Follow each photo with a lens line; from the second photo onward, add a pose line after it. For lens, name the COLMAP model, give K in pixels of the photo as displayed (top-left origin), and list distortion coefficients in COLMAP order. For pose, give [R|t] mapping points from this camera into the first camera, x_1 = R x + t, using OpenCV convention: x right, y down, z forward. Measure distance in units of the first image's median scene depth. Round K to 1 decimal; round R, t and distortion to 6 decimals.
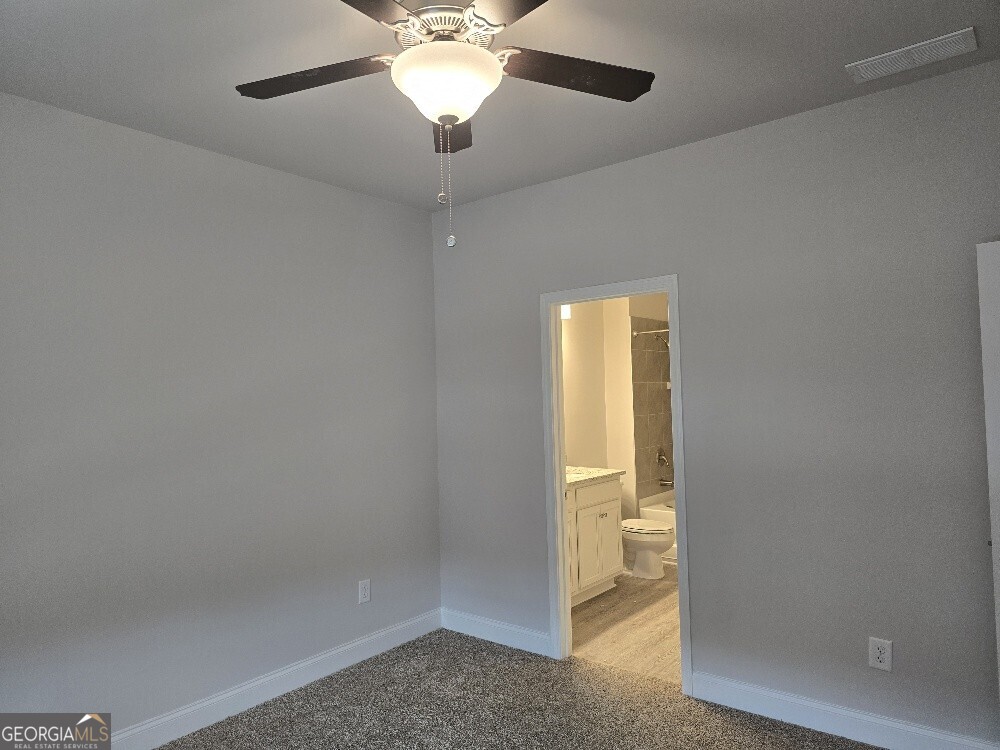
lens RADIAL K [[670.3, 0, 500.6], [0, 670.3, 379.3], [0, 0, 1]] dist [0.061794, -0.049565]
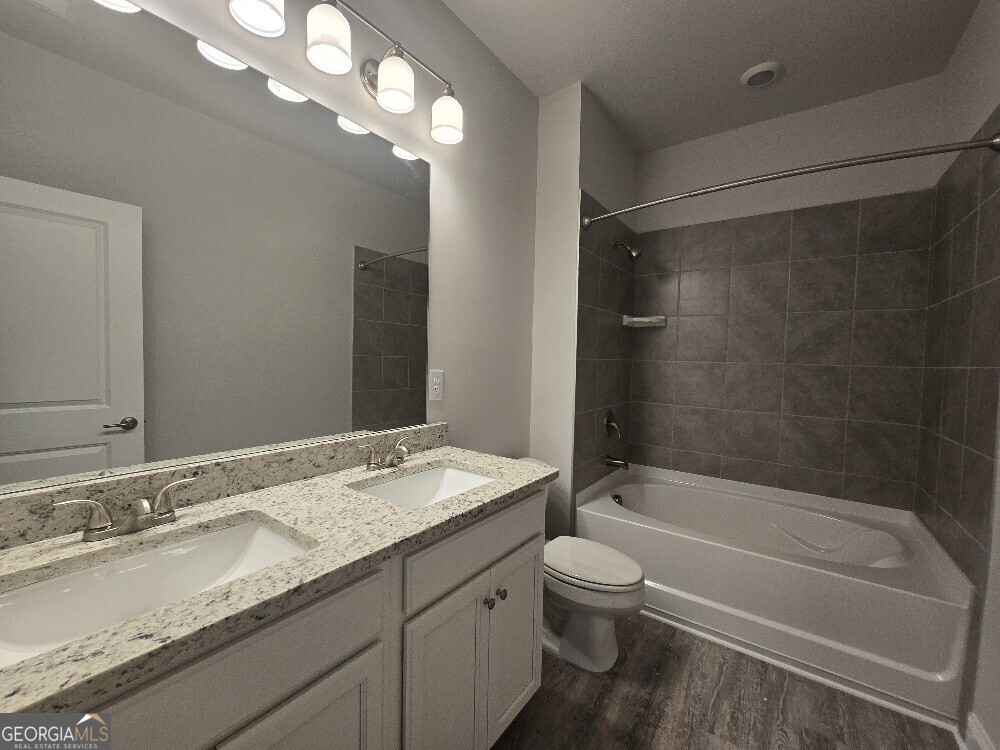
lens RADIAL K [[413.0, 0, 495.1], [0, 413.0, 374.2], [0, 0, 1]] dist [0.007969, -0.000007]
pose [[0.998252, 0.047466, 0.035211, 0.113721], [-0.049528, 0.996955, 0.060225, 0.050269], [-0.032245, -0.061864, 0.997564, 0.634807]]
